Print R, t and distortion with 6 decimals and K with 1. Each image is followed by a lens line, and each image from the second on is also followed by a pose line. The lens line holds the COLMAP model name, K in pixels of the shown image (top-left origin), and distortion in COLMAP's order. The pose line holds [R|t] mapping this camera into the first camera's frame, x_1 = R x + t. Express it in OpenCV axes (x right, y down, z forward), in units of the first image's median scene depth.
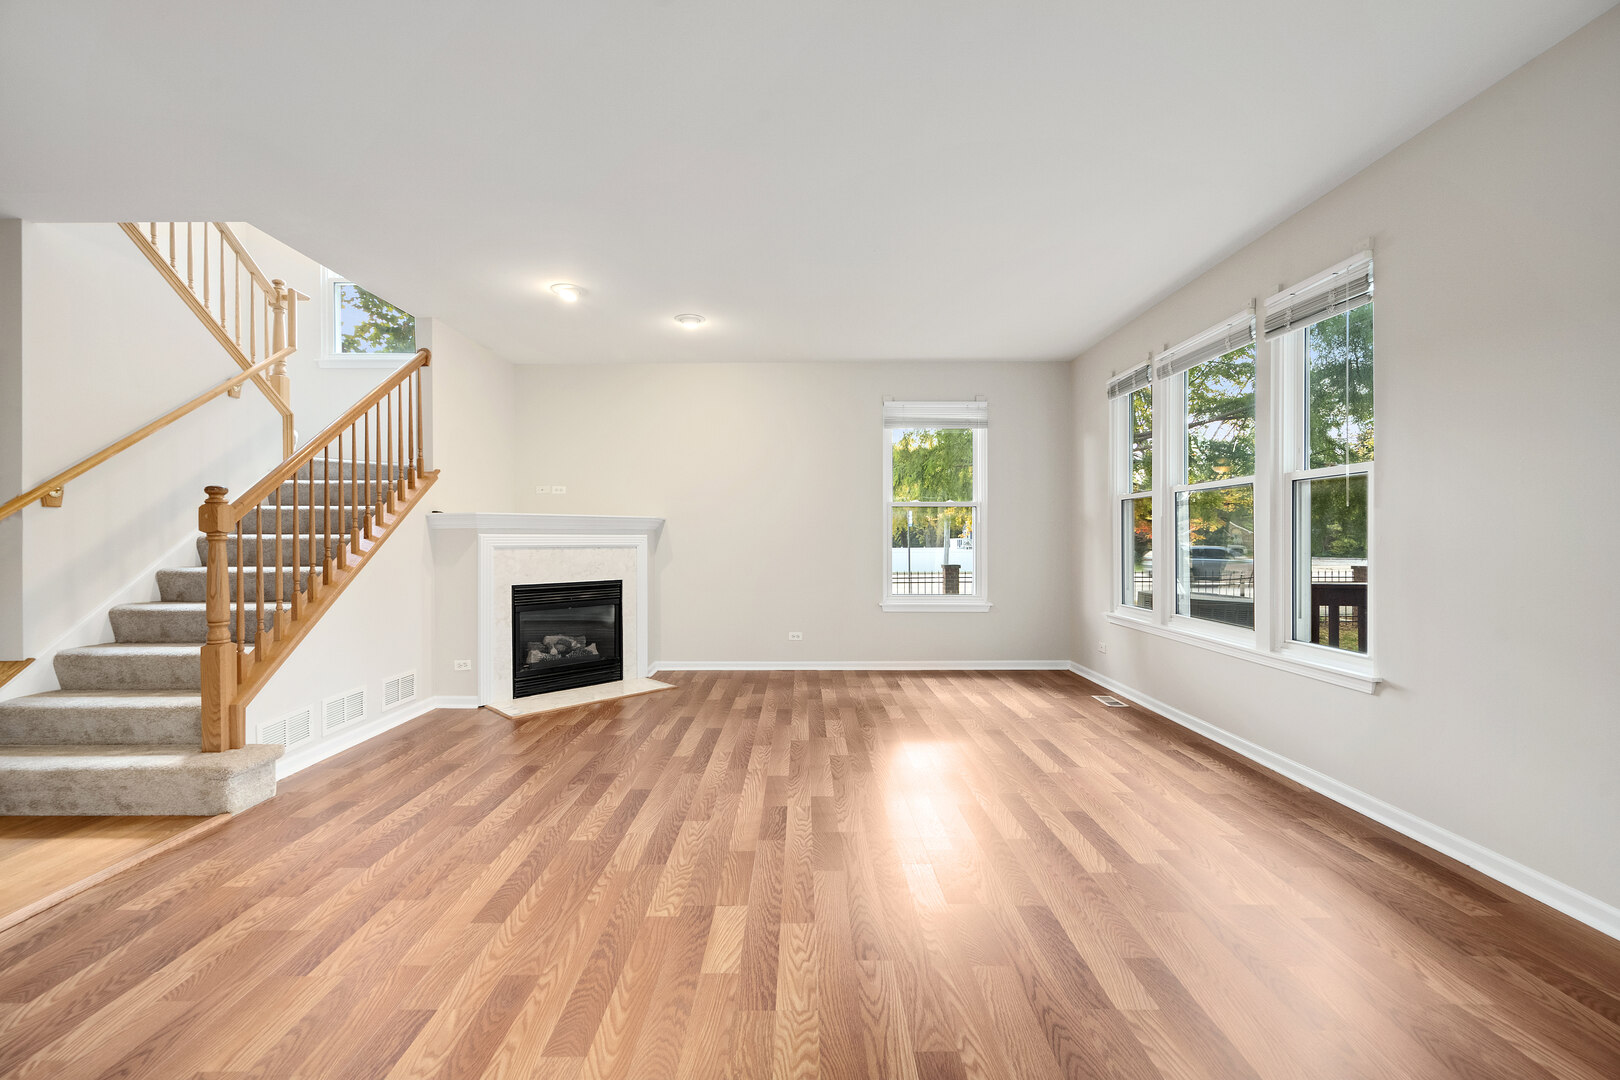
lens RADIAL K [[658.5, 0, 804.2], [0, 658.5, 538.5], [0, 0, 1]] dist [-0.004118, 0.000615]
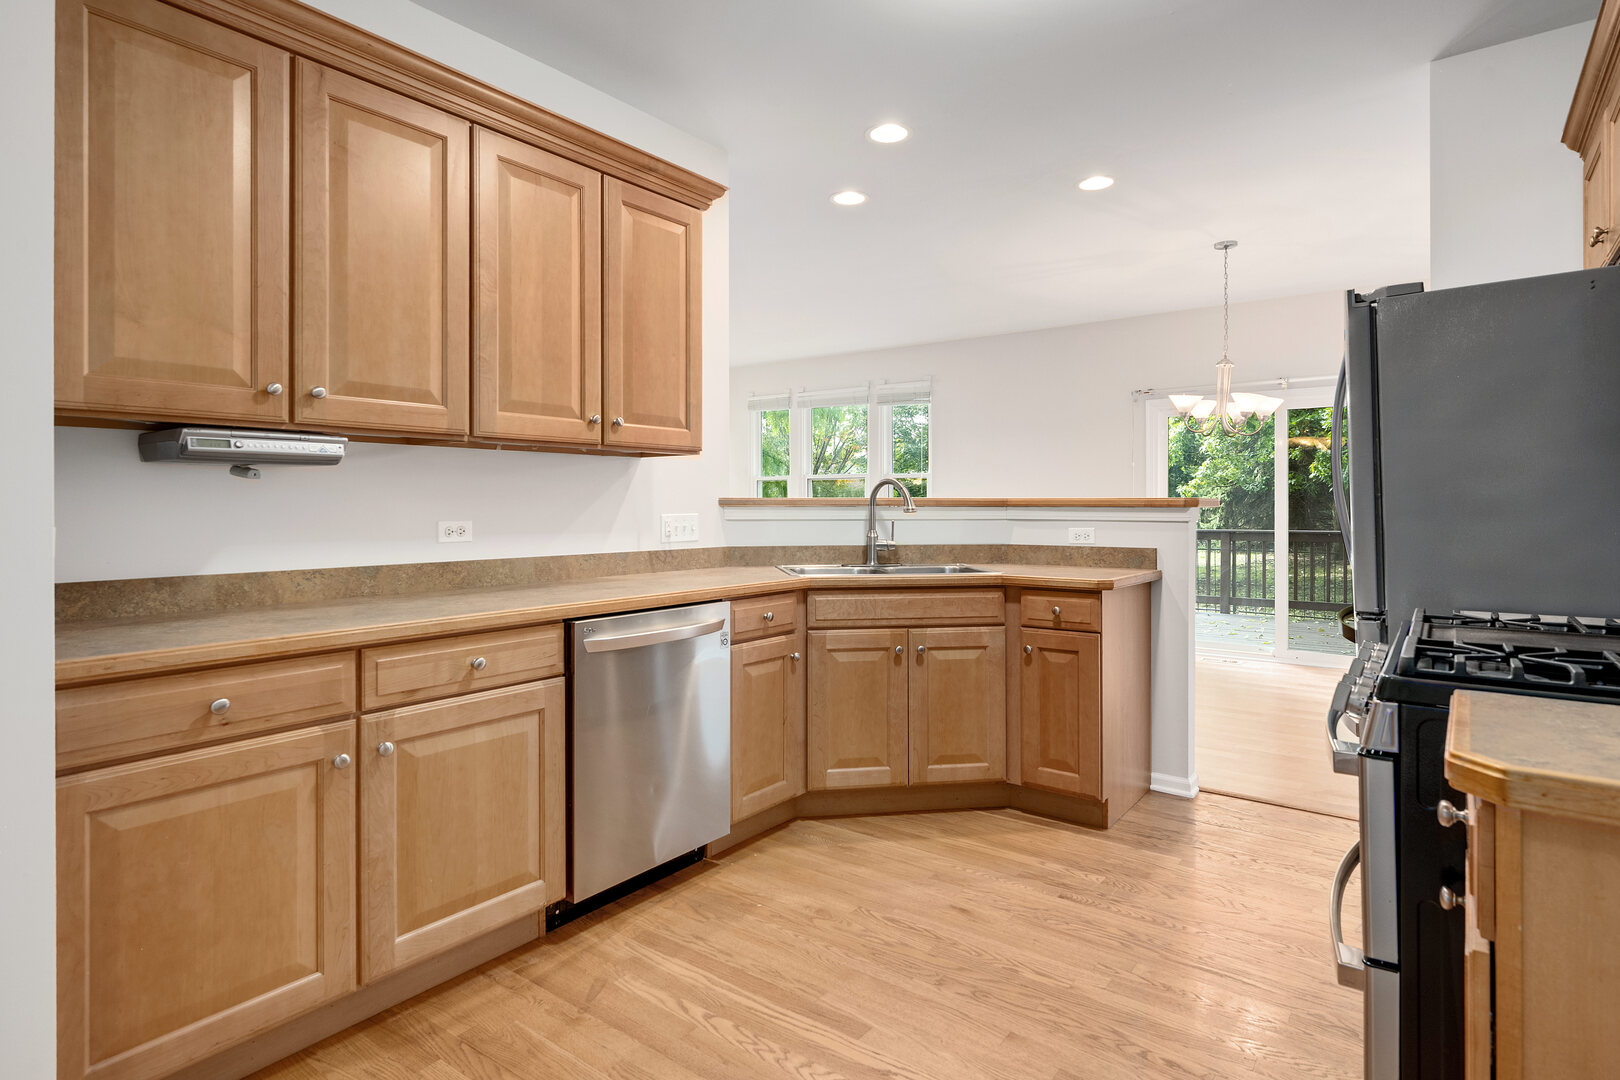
lens RADIAL K [[847.6, 0, 812.8], [0, 847.6, 504.2], [0, 0, 1]] dist [0.003554, -0.001124]
pose [[0.604761, 0.006135, 0.796384, -1.311833], [-0.012633, 0.999918, 0.001890, -0.009530], [-0.796307, -0.011204, 0.604789, -0.353109]]
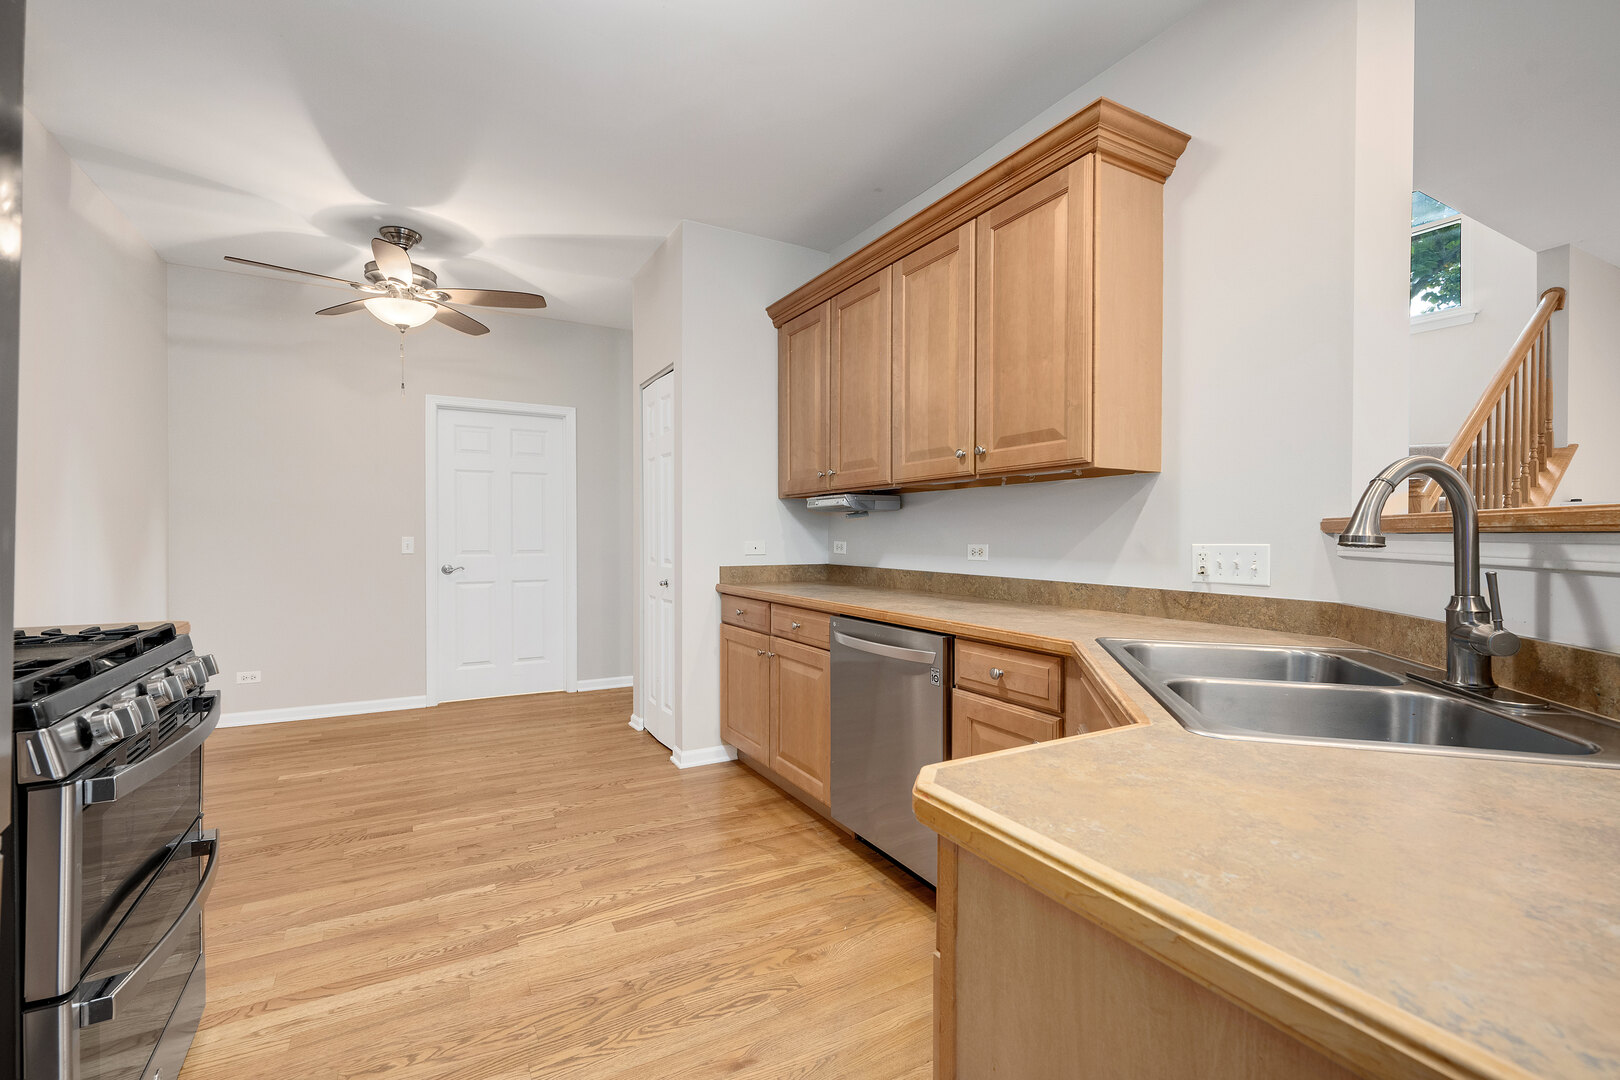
lens RADIAL K [[682.3, 0, 808.8], [0, 682.3, 544.7], [0, 0, 1]] dist [0.004569, -0.001597]
pose [[0.503990, 0.021410, -0.863444, -0.333528], [0.002465, 0.999653, 0.026226, -0.009356], [0.863706, -0.015346, 0.503762, -0.207836]]
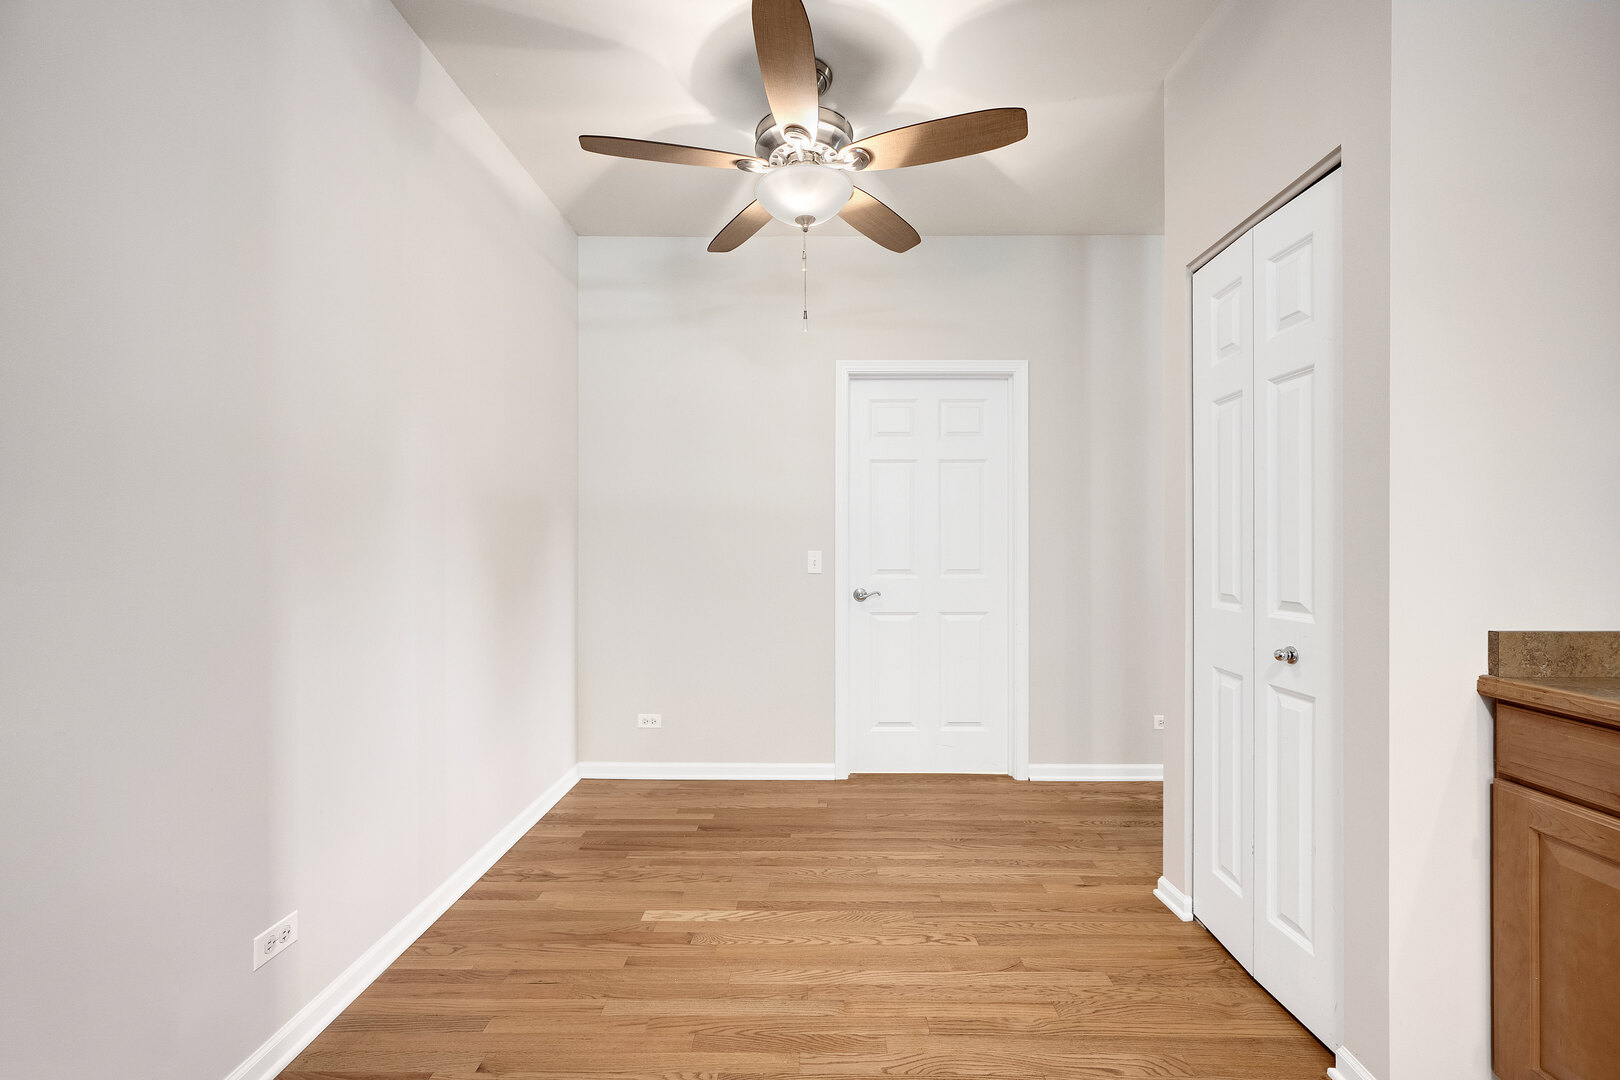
lens RADIAL K [[658.5, 0, 818.4], [0, 658.5, 557.9], [0, 0, 1]] dist [-0.004118, 0.000615]
pose [[-0.007880, 0.028844, -0.999553, -0.860618], [0.011567, 0.999520, 0.028752, -0.009822], [0.999902, -0.011335, -0.008210, -0.199097]]
